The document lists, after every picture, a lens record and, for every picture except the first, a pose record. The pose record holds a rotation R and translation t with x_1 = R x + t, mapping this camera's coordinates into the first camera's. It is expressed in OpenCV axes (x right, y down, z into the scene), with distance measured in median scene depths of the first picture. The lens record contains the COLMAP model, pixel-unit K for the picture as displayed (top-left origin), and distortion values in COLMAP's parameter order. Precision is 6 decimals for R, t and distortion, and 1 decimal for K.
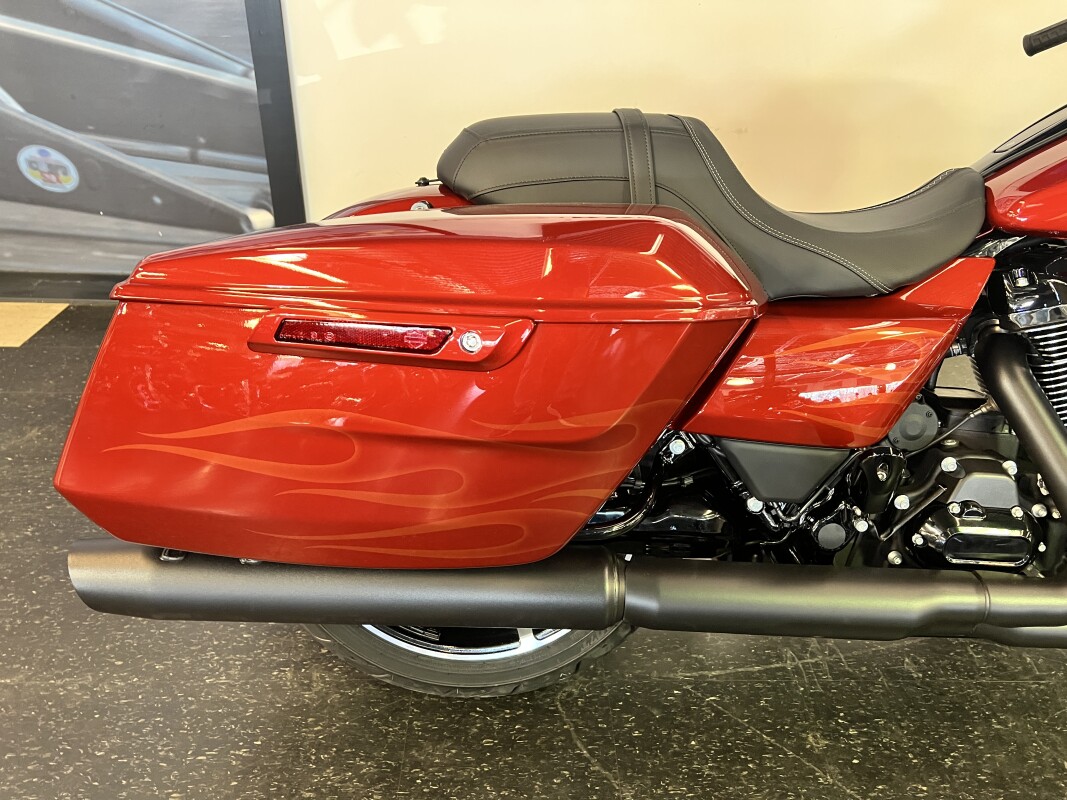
lens RADIAL K [[815.2, 0, 531.8], [0, 815.2, 404.8], [0, 0, 1]] dist [0.016834, -0.023494]
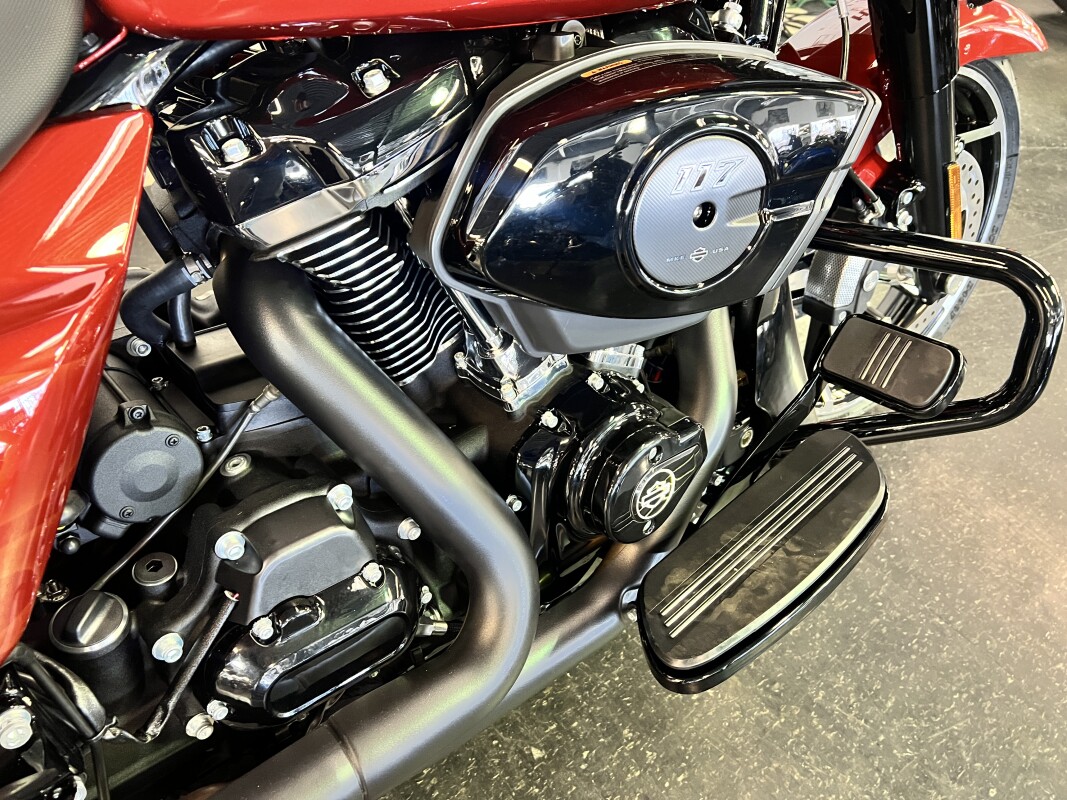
lens RADIAL K [[815.2, 0, 530.3], [0, 815.2, 401.4], [0, 0, 1]] dist [0.016834, -0.023494]
pose [[0.764306, -0.385005, 0.517307, 0.375361], [0.213461, 0.908036, 0.360423, -0.130412], [-0.608498, -0.165049, 0.776201, 0.453200]]
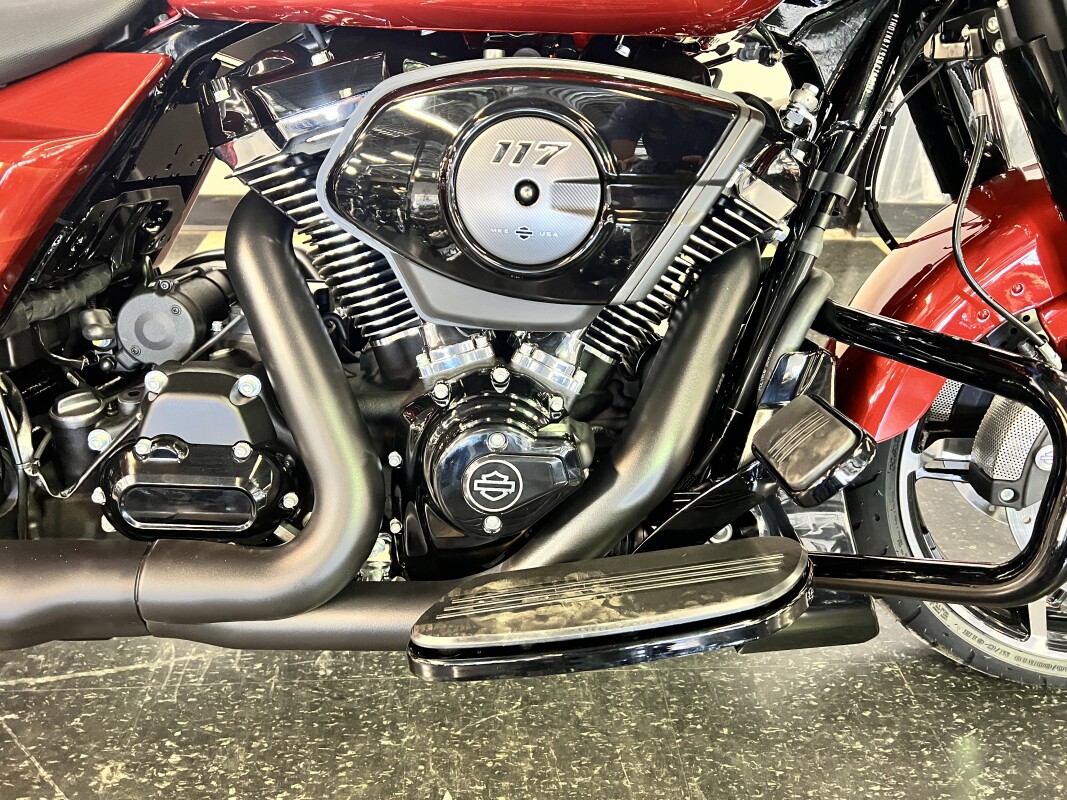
lens RADIAL K [[815.2, 0, 534.3], [0, 815.2, 390.8], [0, 0, 1]] dist [0.016834, -0.023494]
pose [[0.999036, -0.022612, 0.037616, 0.700188], [0.021370, 0.999223, 0.033120, 0.056640], [-0.038336, -0.032284, 0.998743, 0.275528]]
